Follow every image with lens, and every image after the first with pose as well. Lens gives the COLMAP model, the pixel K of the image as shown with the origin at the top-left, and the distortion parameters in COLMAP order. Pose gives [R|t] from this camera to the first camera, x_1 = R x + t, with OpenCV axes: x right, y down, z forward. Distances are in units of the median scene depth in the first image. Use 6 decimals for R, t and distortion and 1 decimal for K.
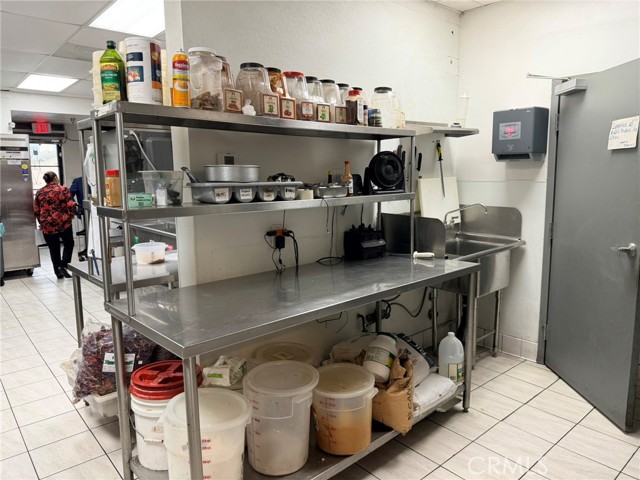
lens RADIAL K [[456.1, 0, 322.0], [0, 456.1, 240.4], [0, 0, 1]] dist [0.054321, -0.070332]
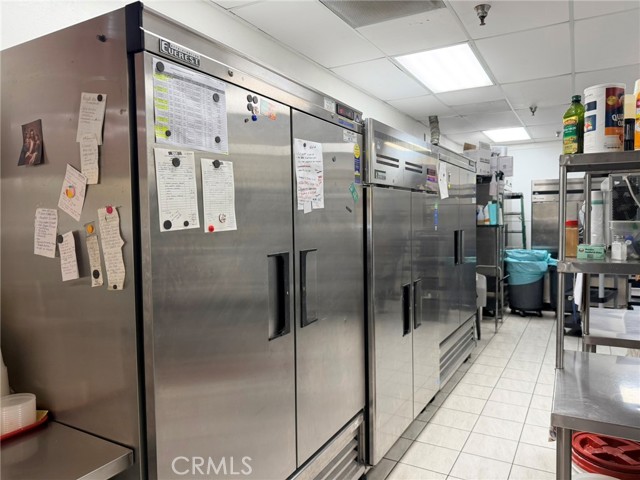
lens RADIAL K [[456.1, 0, 322.0], [0, 456.1, 240.4], [0, 0, 1]] dist [0.054321, -0.070332]
pose [[0.325317, 0.056388, -0.943922, 0.339313], [-0.127711, 0.991695, 0.015227, -0.058412], [0.936941, 0.115596, 0.329816, 0.173627]]
